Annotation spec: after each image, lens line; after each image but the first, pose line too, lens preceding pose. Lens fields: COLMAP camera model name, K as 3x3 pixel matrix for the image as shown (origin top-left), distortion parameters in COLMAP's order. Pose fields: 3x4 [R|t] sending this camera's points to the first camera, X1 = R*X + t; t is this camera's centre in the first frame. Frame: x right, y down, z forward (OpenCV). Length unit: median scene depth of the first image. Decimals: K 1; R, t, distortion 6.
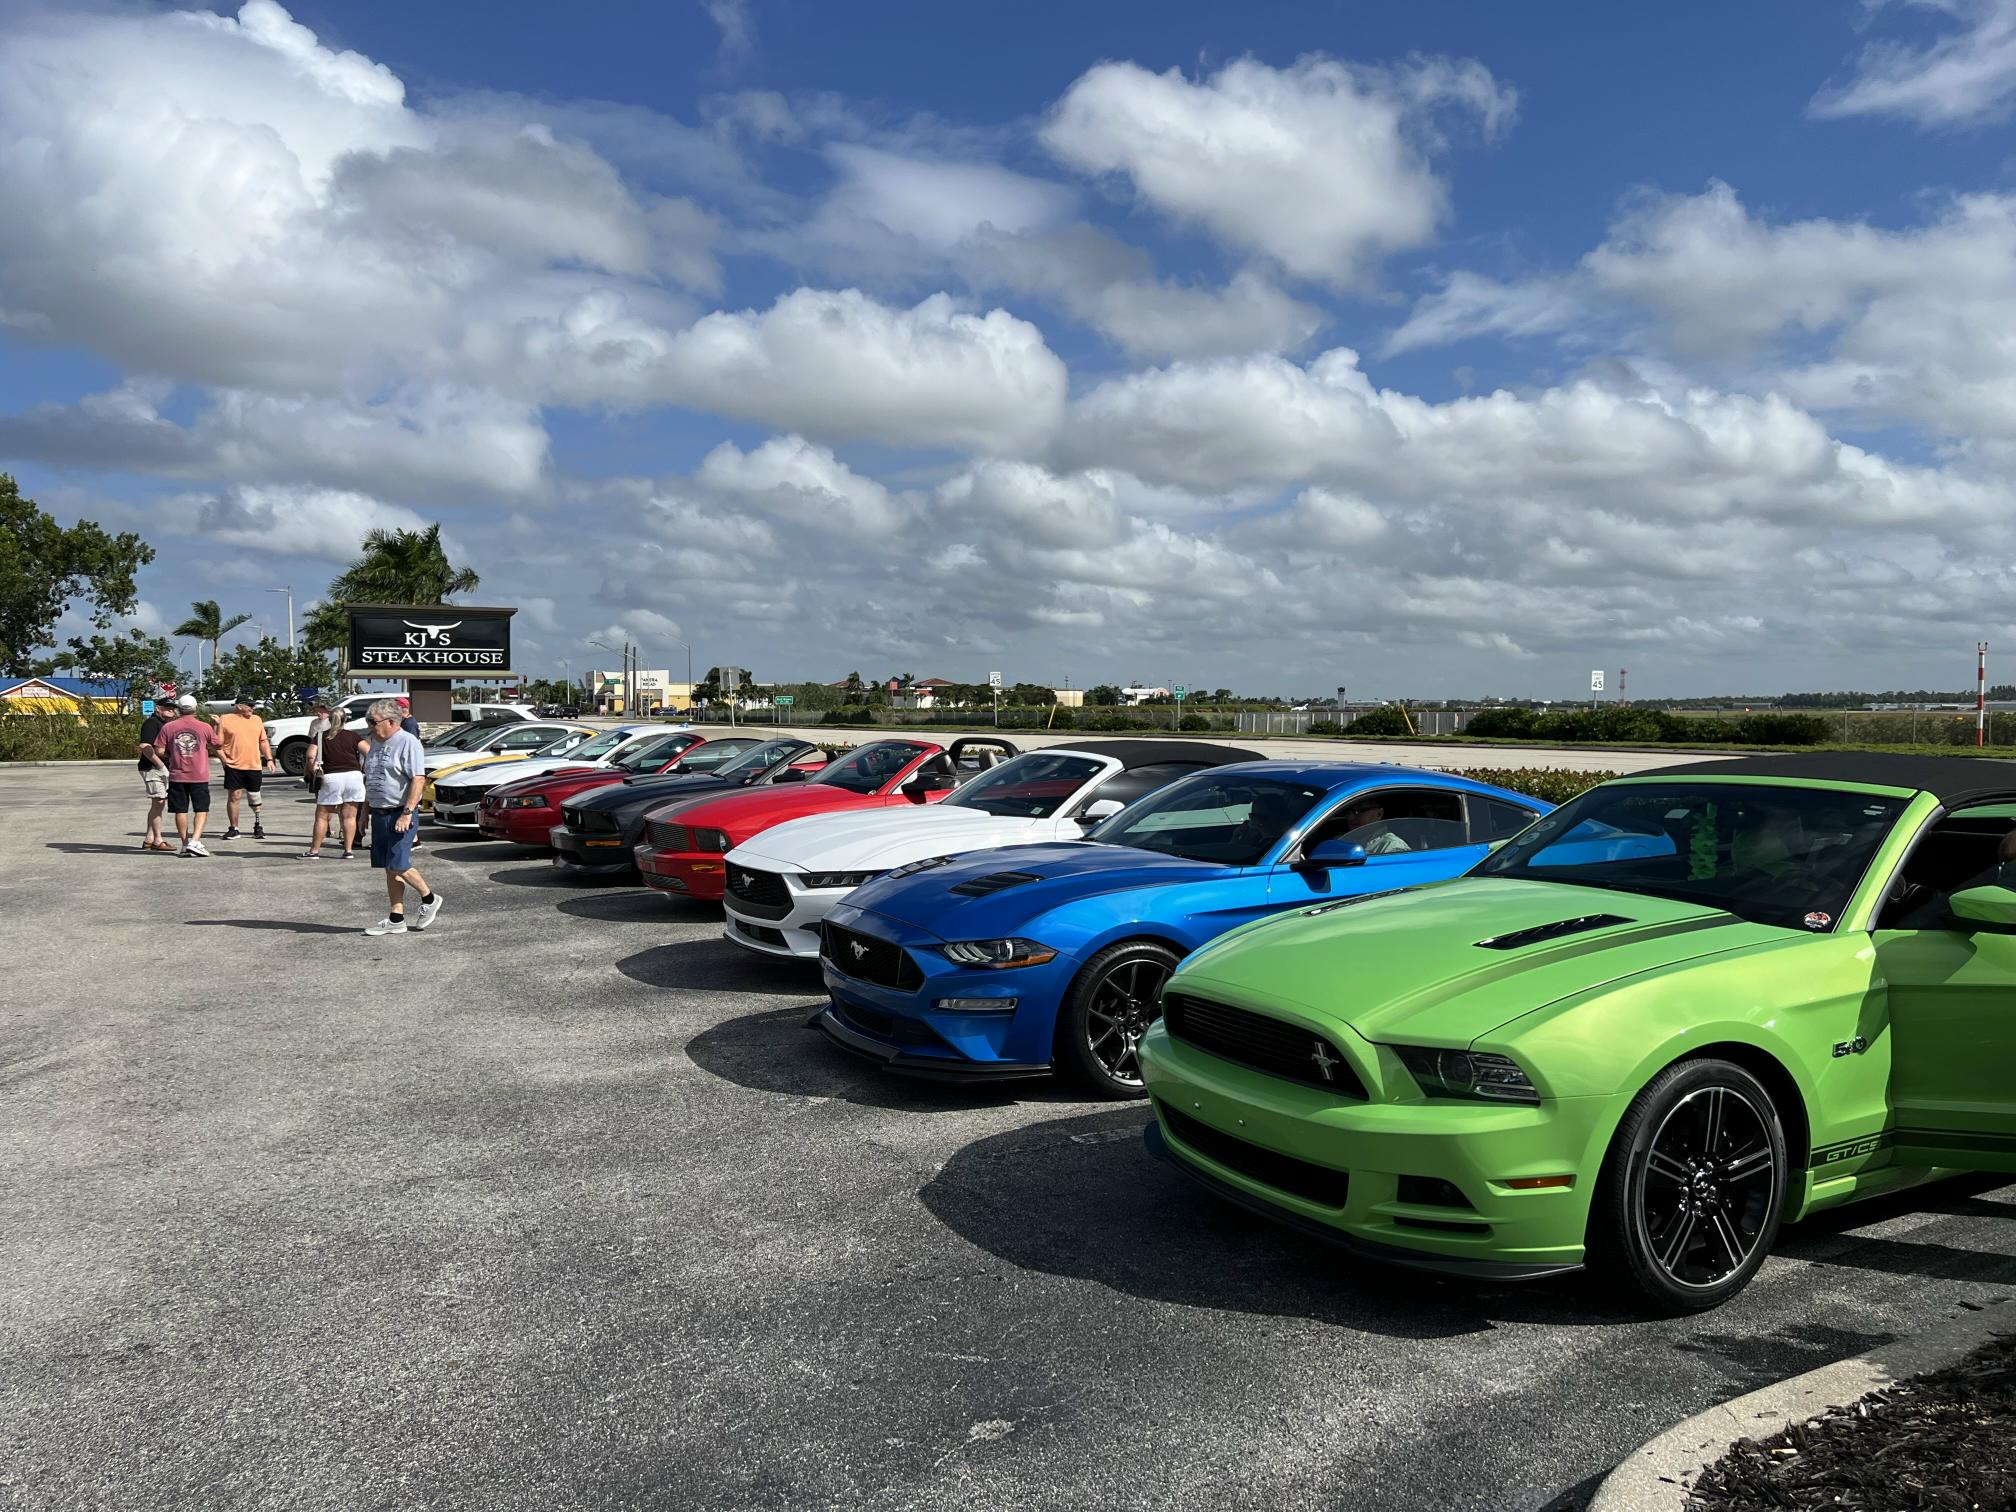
lens RADIAL K [[1524.5, 0, 984.2], [0, 1524.5, 815.8], [0, 0, 1]] dist [0.058517, -0.061684]
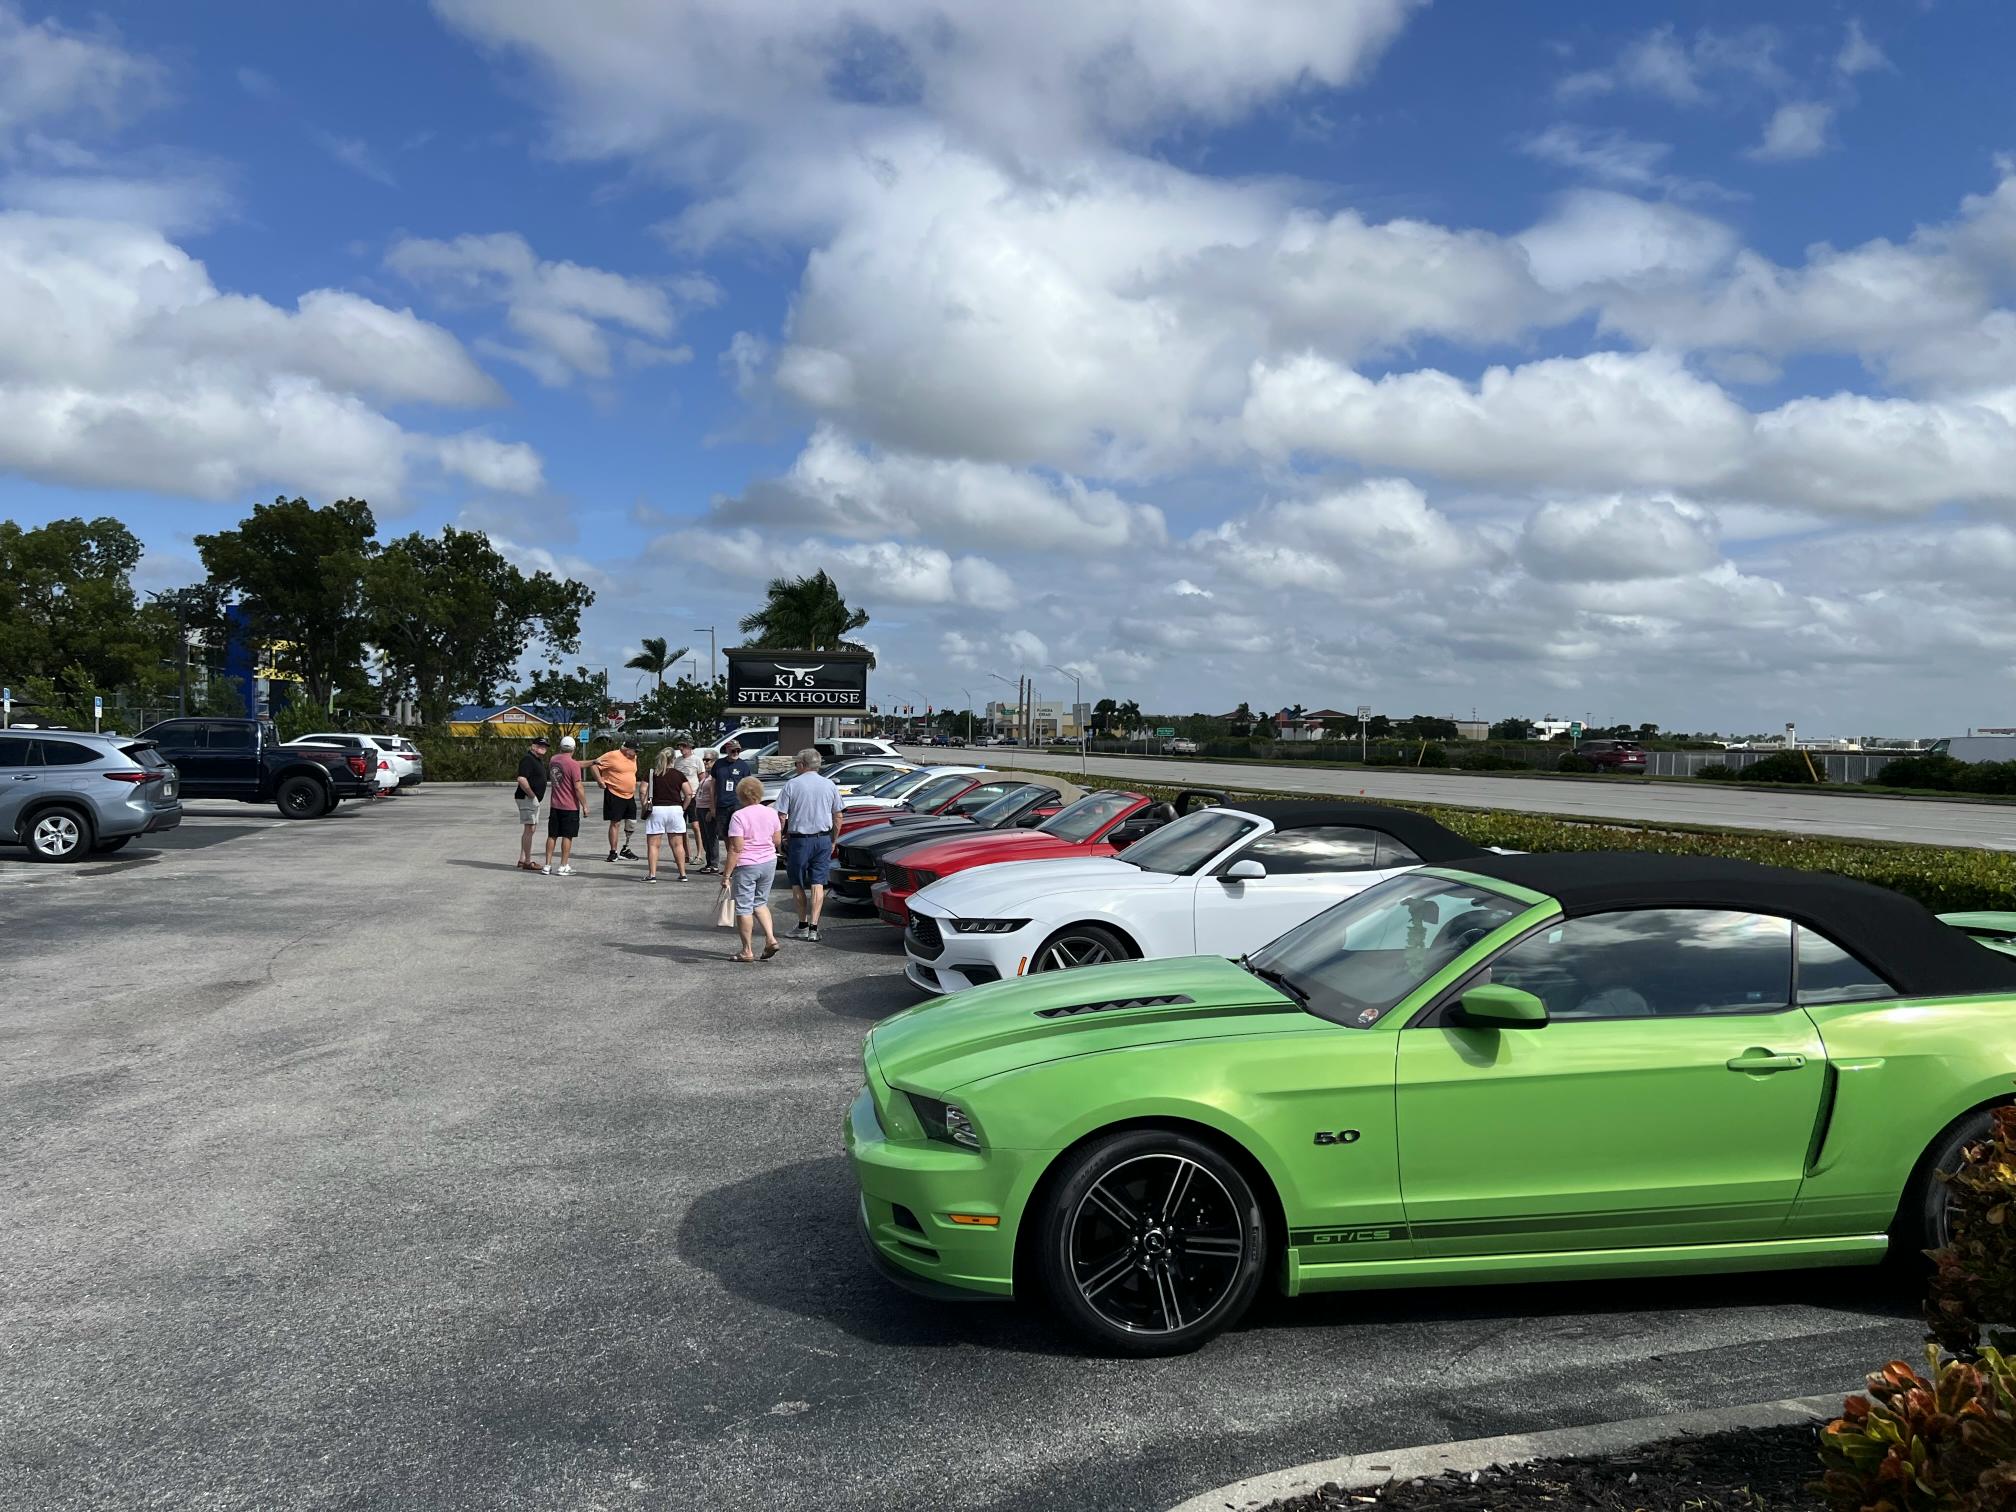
lens RADIAL K [[1524.5, 0, 990.1], [0, 1524.5, 784.5], [0, 0, 1]] dist [0.058517, -0.061684]
pose [[0.967766, 0.019343, -0.251107, 0.087217], [-0.029336, 0.998917, -0.036117, -0.009879], [0.250136, 0.042319, 0.967285, -0.029024]]
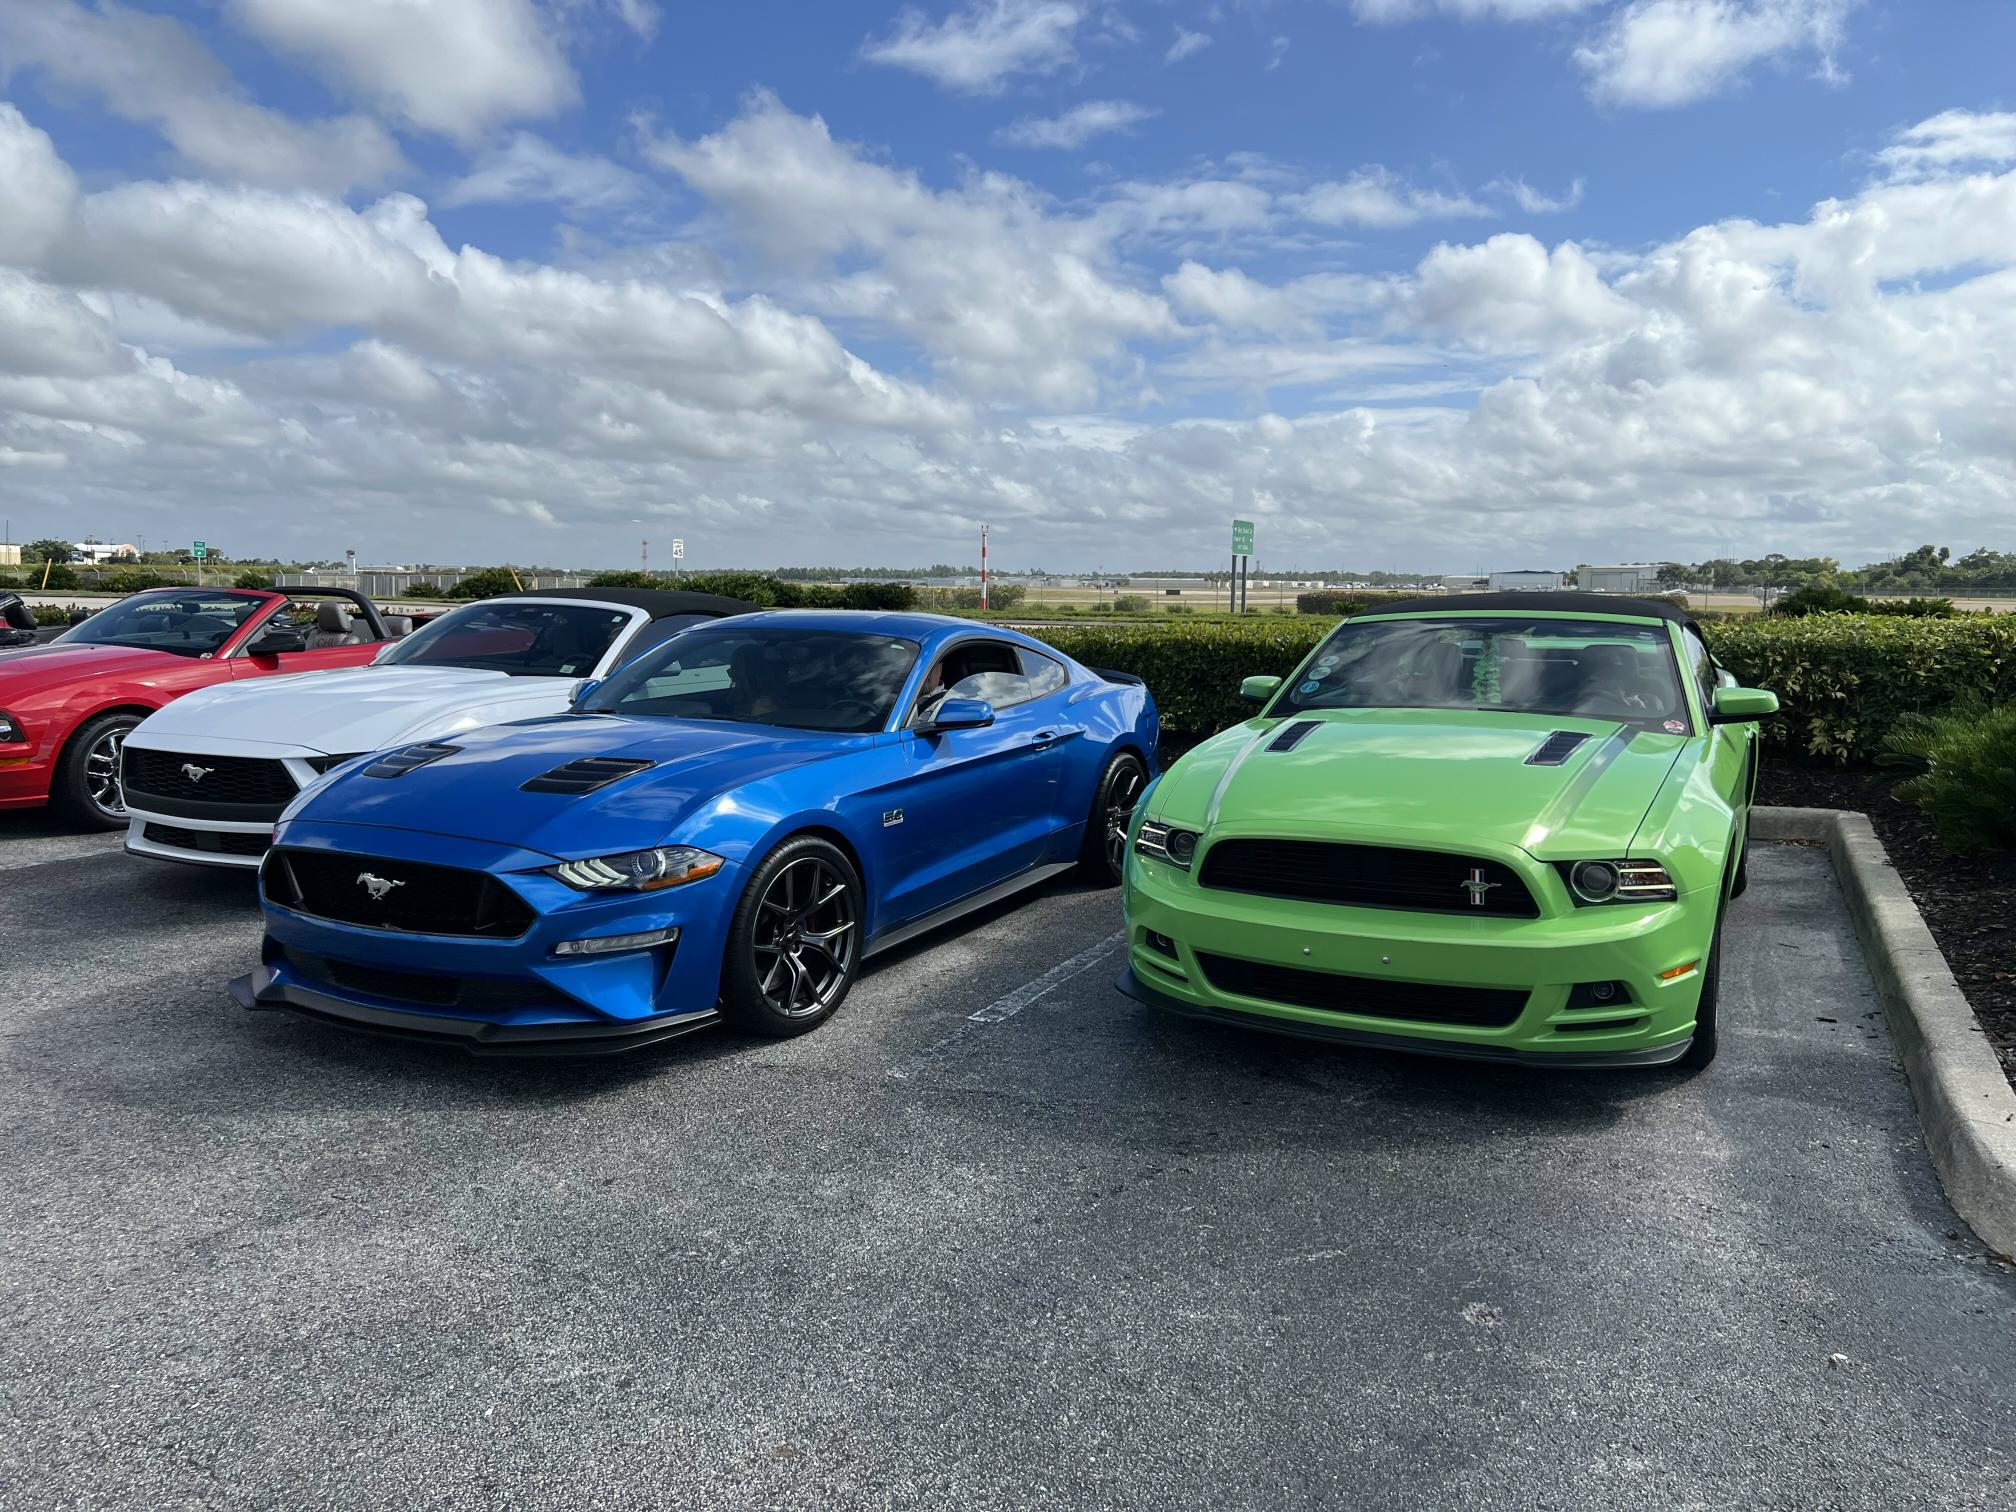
lens RADIAL K [[1524.5, 0, 1035.7], [0, 1524.5, 676.6], [0, 0, 1]] dist [0.058517, -0.061684]
pose [[0.797226, -0.023240, 0.603234, -0.144121], [0.026277, 0.999648, 0.003784, 0.002464], [-0.603109, 0.012834, 0.797555, 0.083286]]
